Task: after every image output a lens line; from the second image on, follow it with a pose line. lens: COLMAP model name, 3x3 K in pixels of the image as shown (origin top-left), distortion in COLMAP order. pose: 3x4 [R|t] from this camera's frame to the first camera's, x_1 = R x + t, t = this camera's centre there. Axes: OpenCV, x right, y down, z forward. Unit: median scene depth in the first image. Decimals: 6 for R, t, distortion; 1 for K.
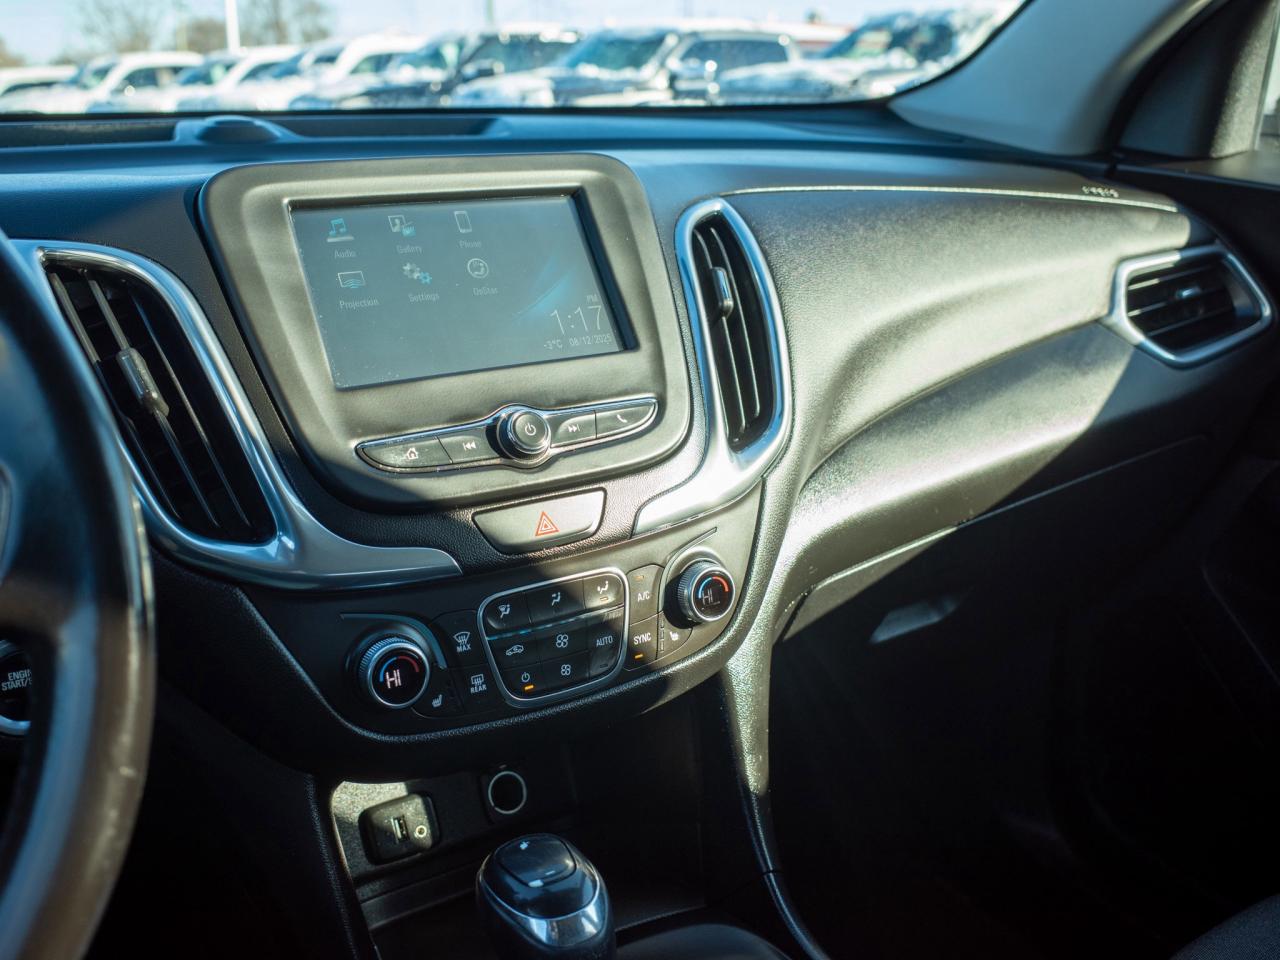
lens RADIAL K [[1303.3, 0, 639.8], [0, 1303.3, 475.3], [0, 0, 1]] dist [-0.029847, 0.000000]
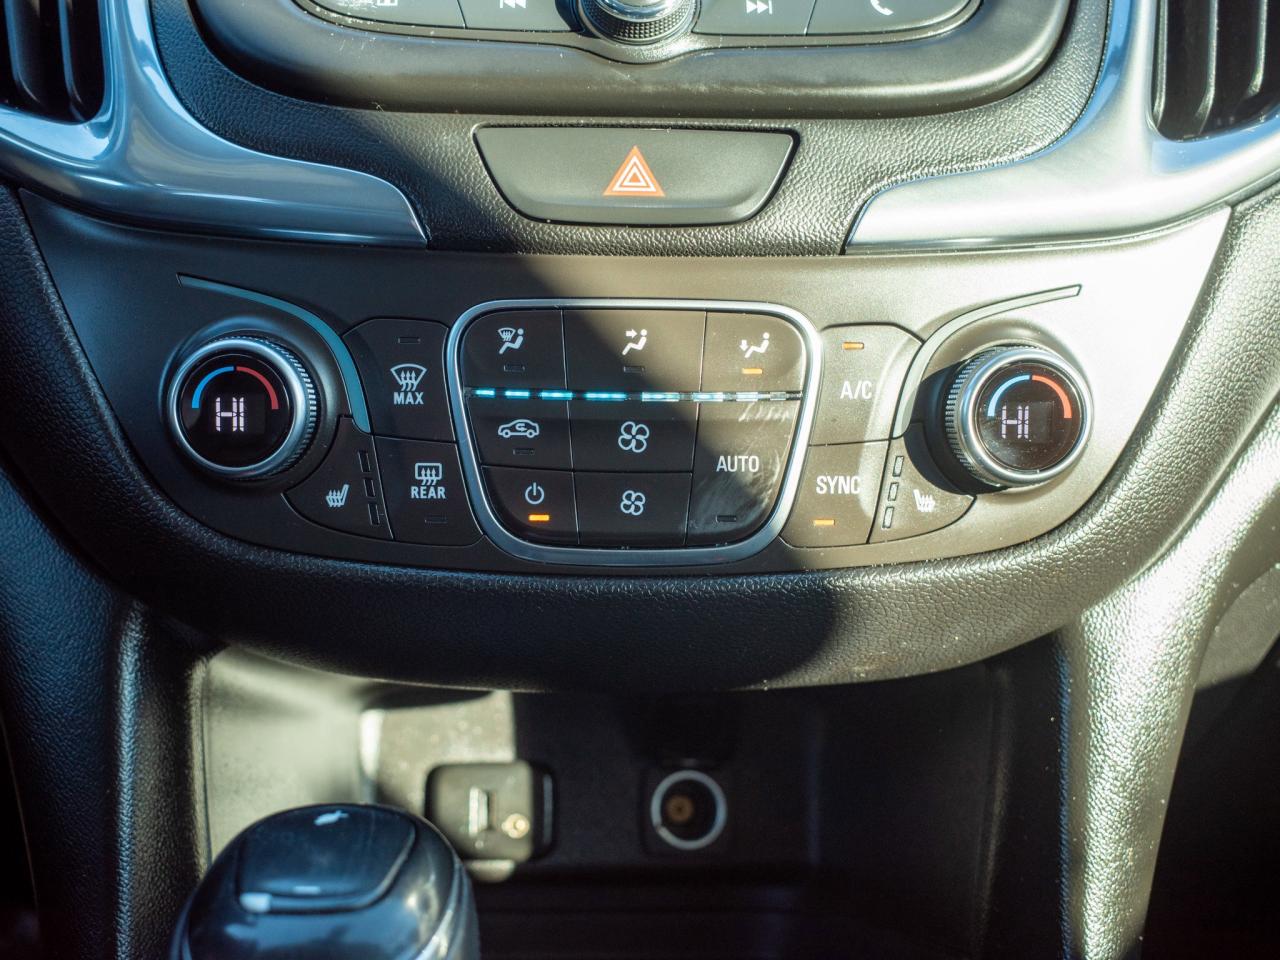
lens RADIAL K [[1303.3, 0, 634.1], [0, 1303.3, 488.0], [0, 0, 1]] dist [-0.029847, 0.000000]
pose [[0.853745, 0.141529, -0.501088, 0.174000], [-0.176823, 0.983965, -0.023355, 0.157624], [0.489748, 0.108543, 0.865081, 0.616964]]
